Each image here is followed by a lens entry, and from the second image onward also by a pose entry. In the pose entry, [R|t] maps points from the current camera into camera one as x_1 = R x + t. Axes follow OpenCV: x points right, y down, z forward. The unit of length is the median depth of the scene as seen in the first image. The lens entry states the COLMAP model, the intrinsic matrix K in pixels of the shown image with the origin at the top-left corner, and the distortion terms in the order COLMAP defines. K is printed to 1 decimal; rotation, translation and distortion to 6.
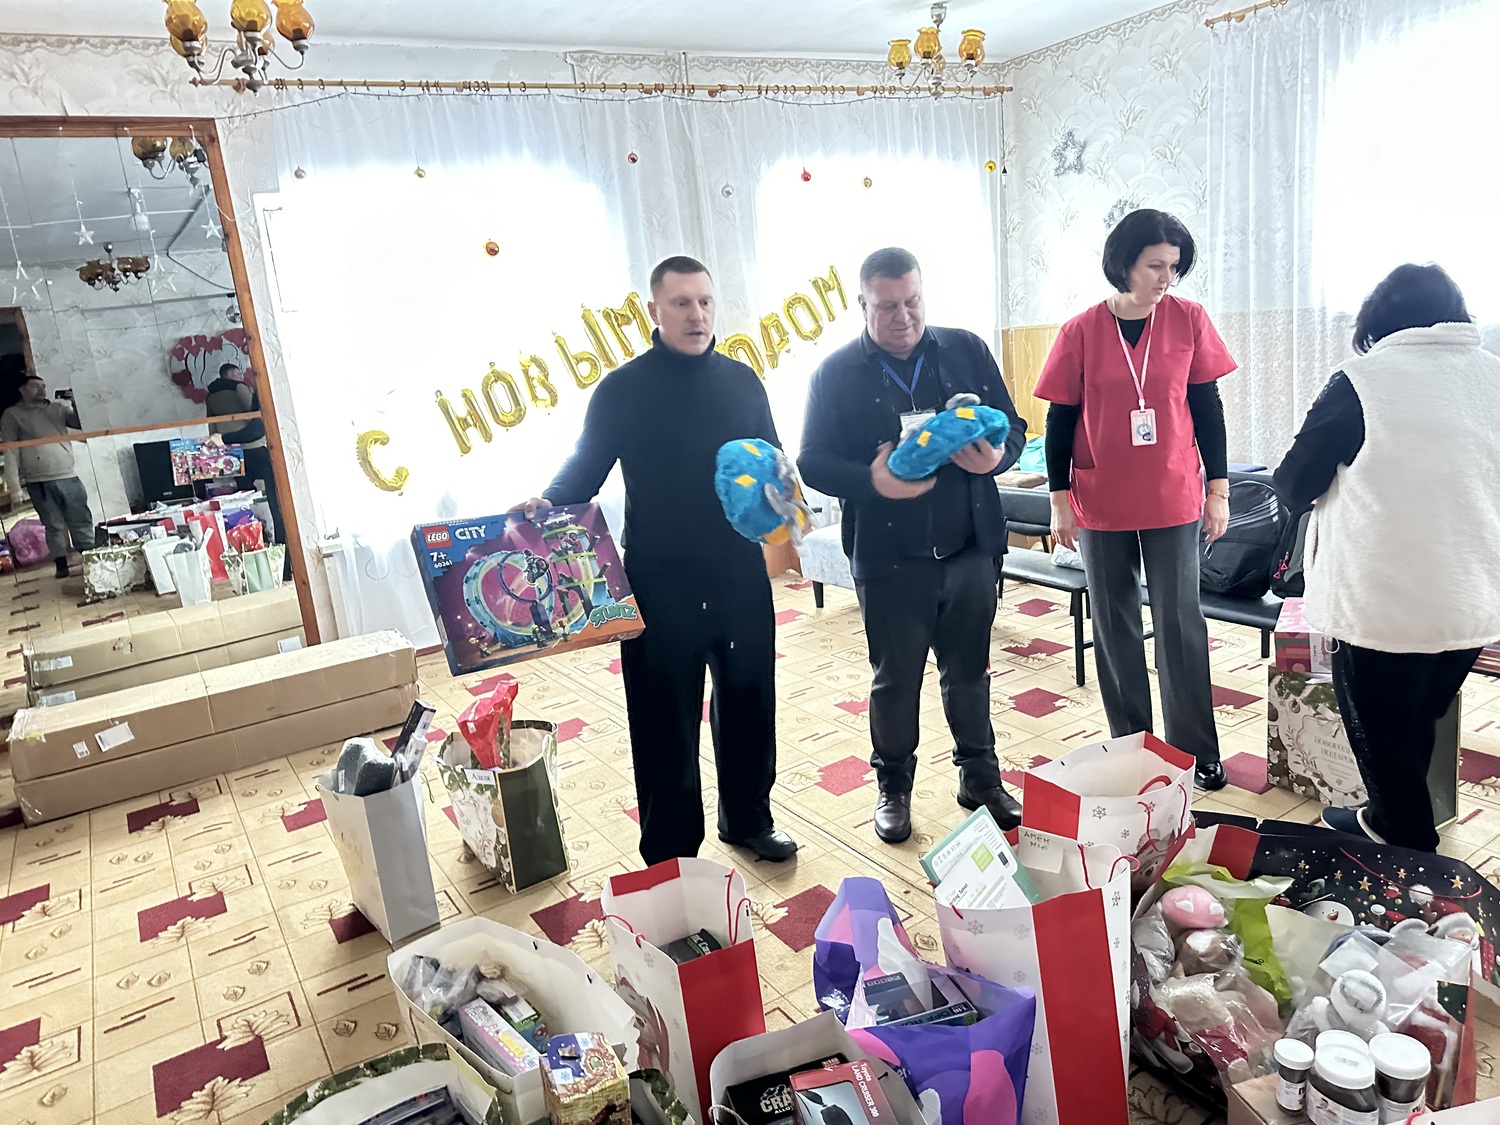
lens RADIAL K [[1042.4, 0, 750.0], [0, 1042.4, 562.5], [0, 0, 1]] dist [0.026386, -0.039701]
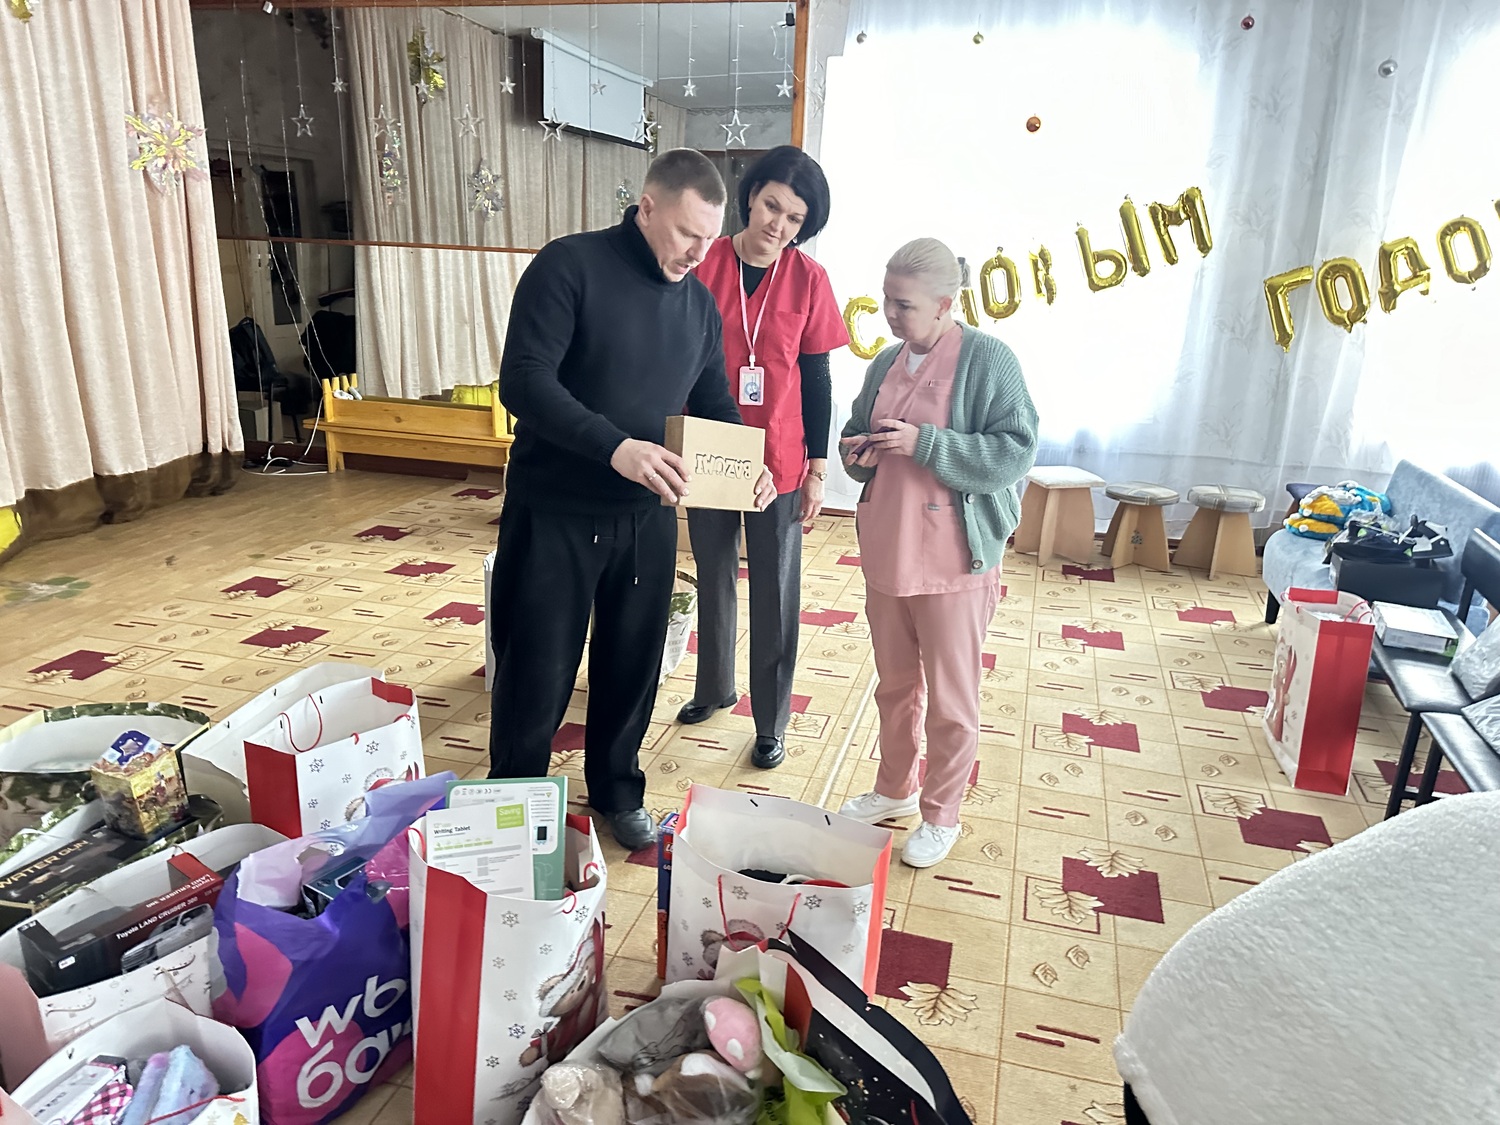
lens RADIAL K [[1042.4, 0, 750.0], [0, 1042.4, 562.5], [0, 0, 1]] dist [0.026386, -0.039701]
pose [[0.652237, 0.344318, -0.675301, 0.336391], [-0.266617, 0.938162, 0.220833, -0.071100], [0.709579, 0.036012, 0.703705, 0.181719]]
